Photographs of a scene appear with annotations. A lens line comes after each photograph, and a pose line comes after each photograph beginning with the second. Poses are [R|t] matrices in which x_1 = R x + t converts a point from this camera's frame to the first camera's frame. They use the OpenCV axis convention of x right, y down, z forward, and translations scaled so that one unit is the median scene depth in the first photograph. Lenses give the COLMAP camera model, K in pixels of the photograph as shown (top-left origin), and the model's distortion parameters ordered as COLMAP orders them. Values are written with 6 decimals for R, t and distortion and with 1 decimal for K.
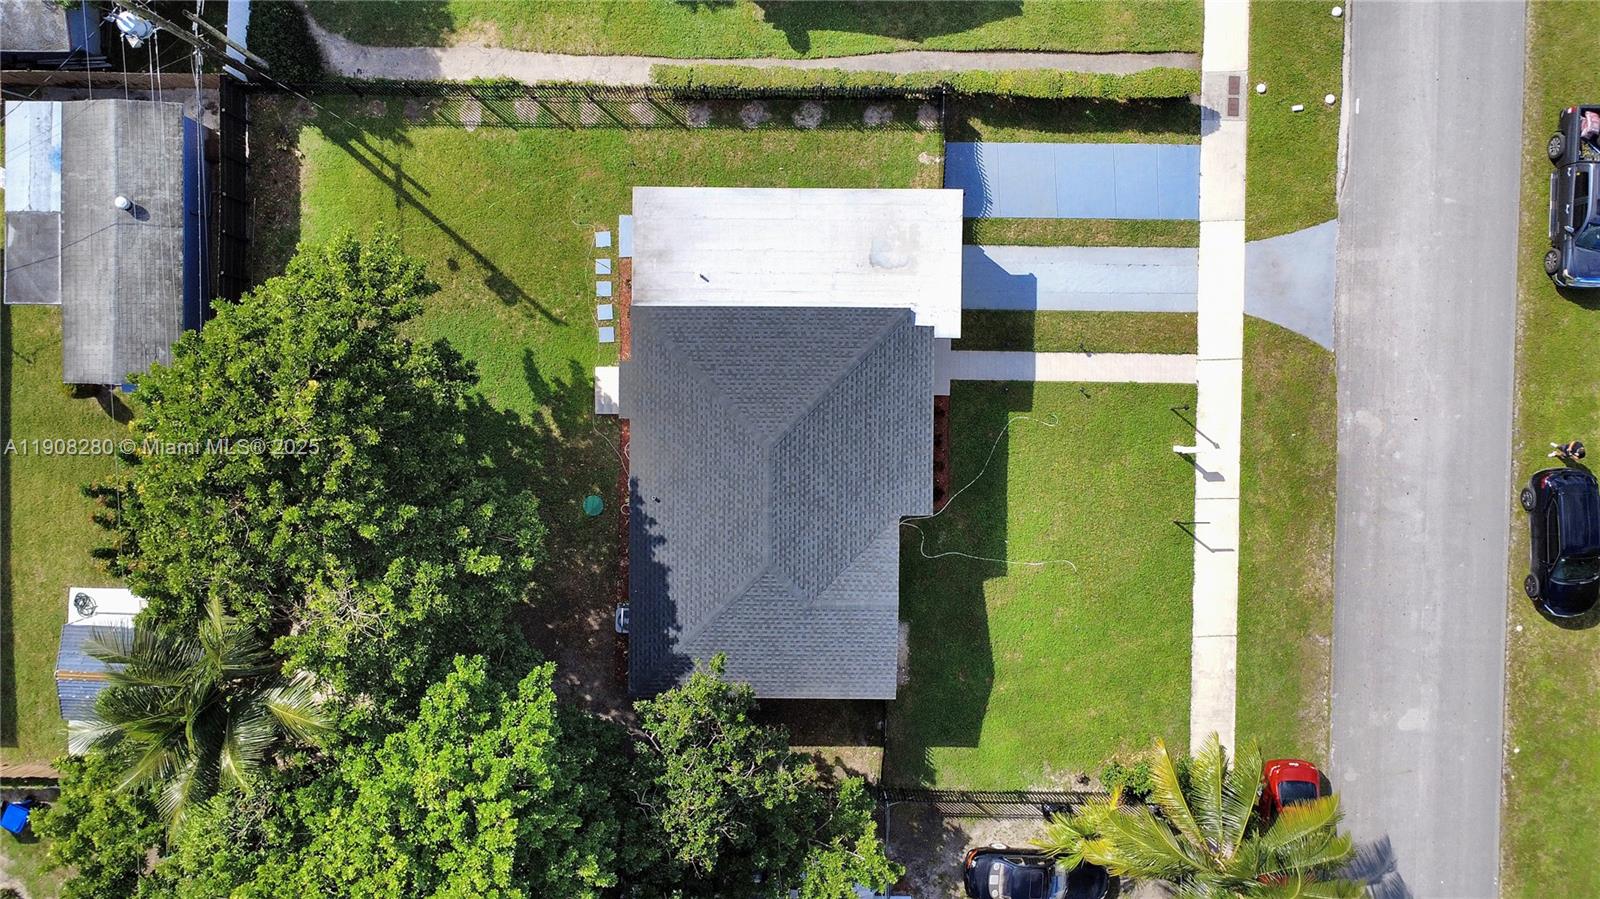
lens RADIAL K [[1203.3, 0, 800.0], [0, 1203.3, 449.5], [0, 0, 1]] dist [0.000442, -0.000616]
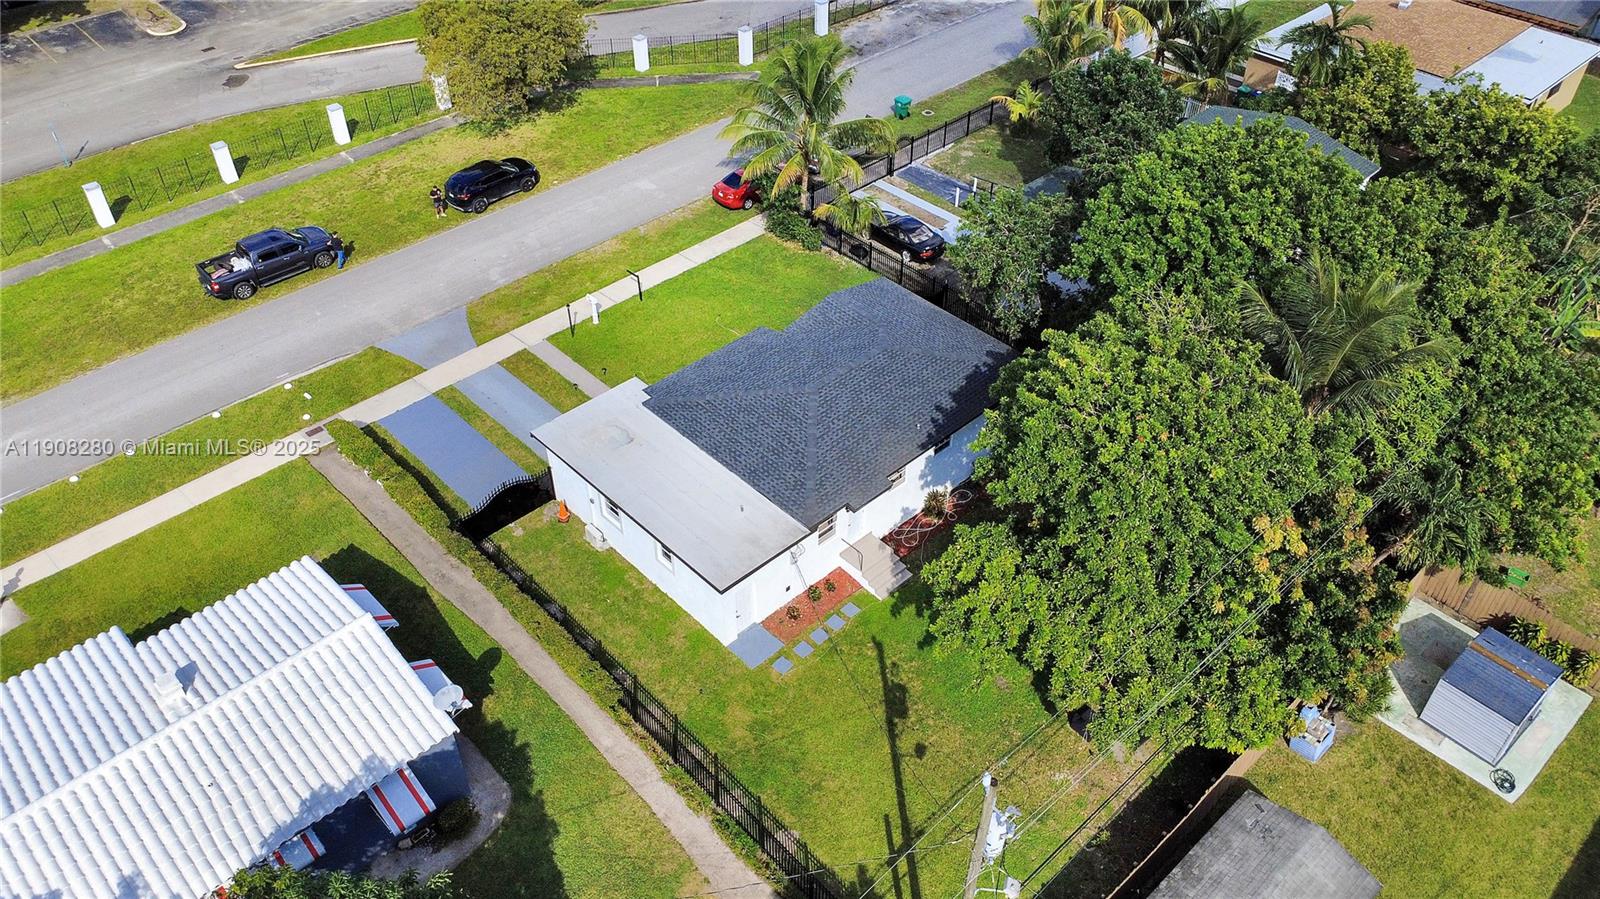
lens RADIAL K [[1203.3, 0, 800.0], [0, 1203.3, 449.5], [0, 0, 1]] dist [0.000442, -0.000616]
pose [[-0.692483, -0.474425, 0.543496, -0.603085], [0.721351, -0.466744, 0.511667, -0.566479], [0.010926, 0.746372, 0.665439, 0.244771]]
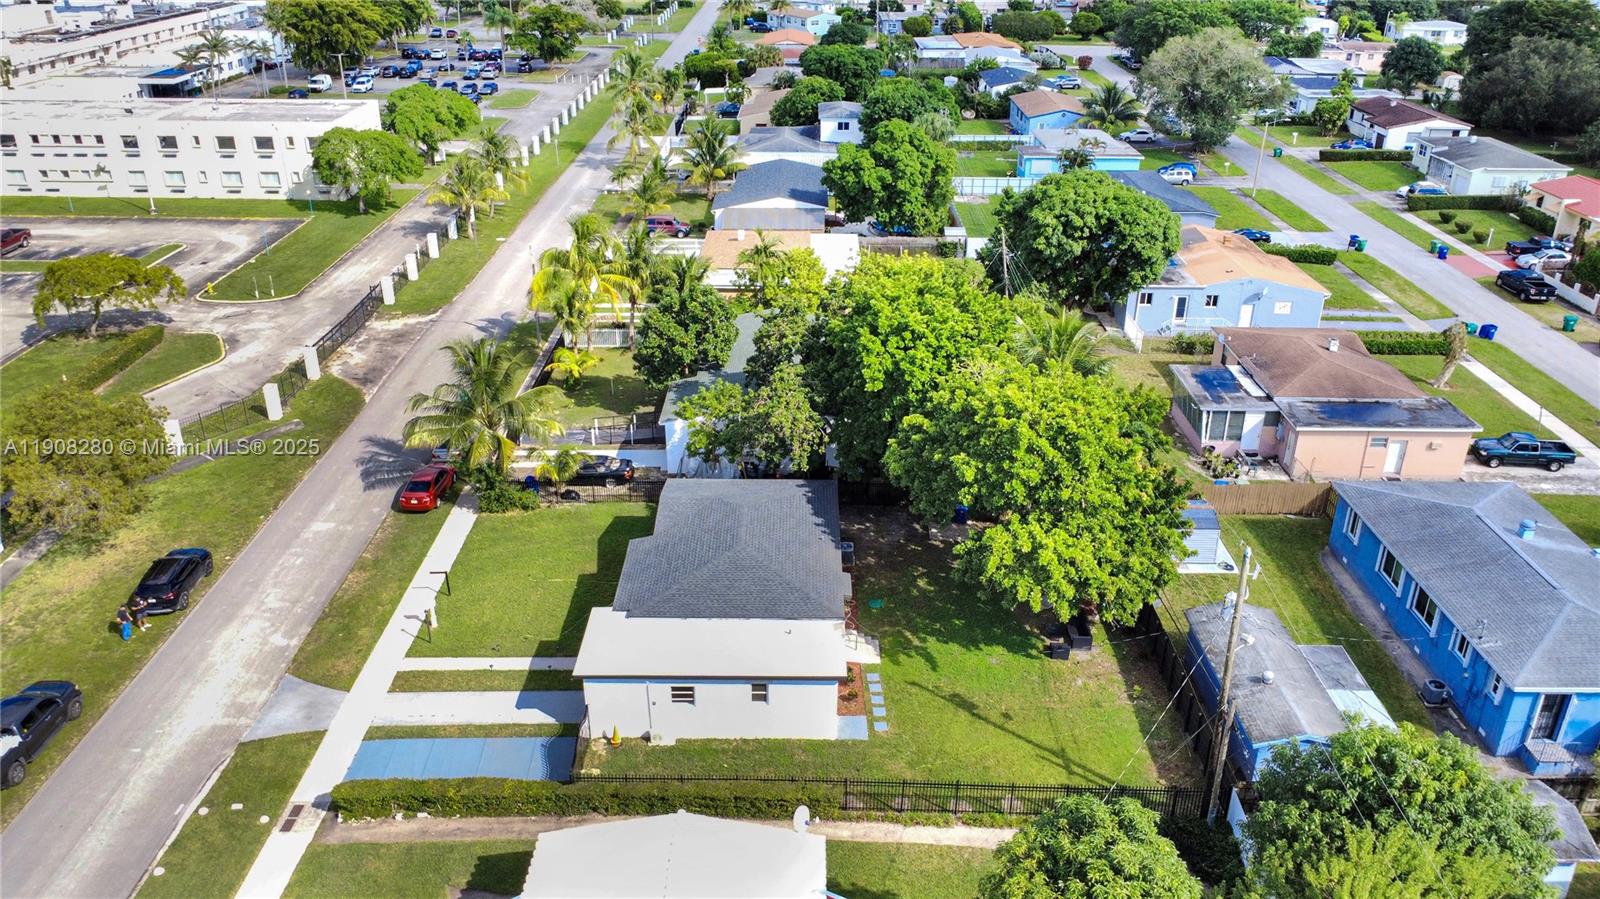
lens RADIAL K [[1203.3, 0, 800.0], [0, 1203.3, 449.5], [0, 0, 1]] dist [0.000442, -0.000616]
pose [[-0.999971, -0.002118, -0.007258, -0.075647], [-0.005572, -0.442374, 0.896813, -1.097273], [-0.005111, 0.896828, 0.442350, 0.242446]]
